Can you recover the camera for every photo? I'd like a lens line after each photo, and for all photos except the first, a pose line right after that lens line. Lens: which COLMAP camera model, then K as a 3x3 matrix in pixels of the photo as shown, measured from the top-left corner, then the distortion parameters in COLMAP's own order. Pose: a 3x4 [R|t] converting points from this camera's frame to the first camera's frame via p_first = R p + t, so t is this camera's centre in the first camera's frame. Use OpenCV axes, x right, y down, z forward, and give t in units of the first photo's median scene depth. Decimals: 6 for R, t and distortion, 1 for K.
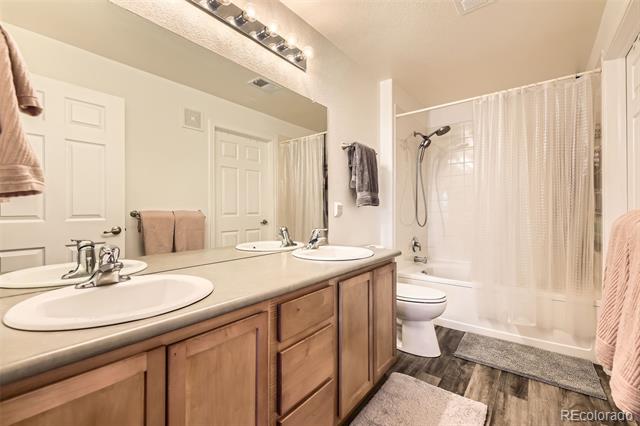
lens RADIAL K [[273.3, 0, 319.9], [0, 273.3, 209.0], [0, 0, 1]] dist [0.012357, -0.001481]
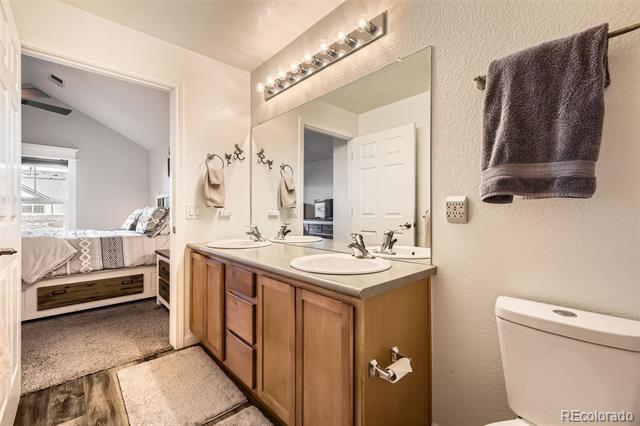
lens RADIAL K [[273.3, 0, 323.6], [0, 273.3, 212.9], [0, 0, 1]] dist [0.012357, -0.001481]
pose [[-0.156328, 0.014570, -0.987598, 0.772602], [0.000835, 0.999893, 0.014619, -0.001611], [0.987705, 0.001461, -0.156323, 0.972281]]
